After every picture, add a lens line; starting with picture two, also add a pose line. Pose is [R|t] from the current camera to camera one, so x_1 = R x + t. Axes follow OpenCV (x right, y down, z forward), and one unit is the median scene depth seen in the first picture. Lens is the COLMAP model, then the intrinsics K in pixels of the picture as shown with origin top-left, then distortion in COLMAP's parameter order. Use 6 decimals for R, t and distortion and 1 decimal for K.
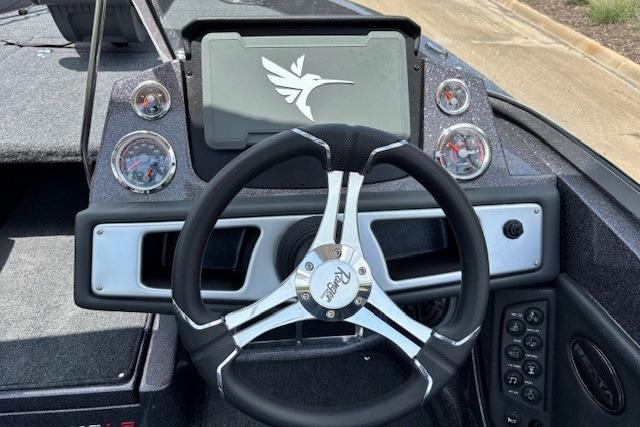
lens RADIAL K [[498.0, 0, 314.8], [0, 498.0, 212.4], [0, 0, 1]] dist [0.026343, -0.037883]
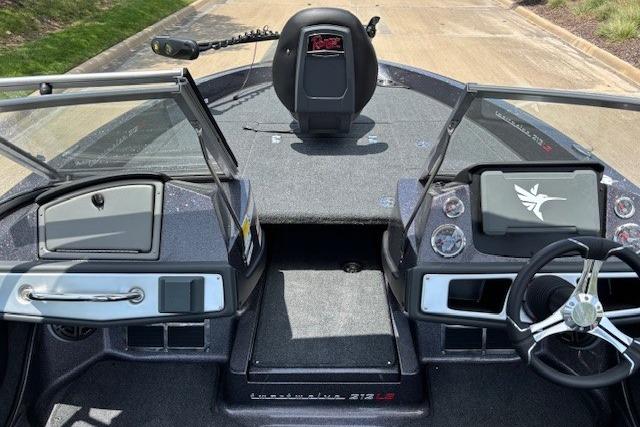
lens RADIAL K [[498.0, 0, 313.6], [0, 498.0, 213.2], [0, 0, 1]] dist [0.026343, -0.037883]
pose [[0.993324, 0.030998, -0.111113, -0.619988], [-0.036446, 0.998214, -0.047337, -0.095164], [0.109447, 0.051071, 0.992680, -0.865197]]
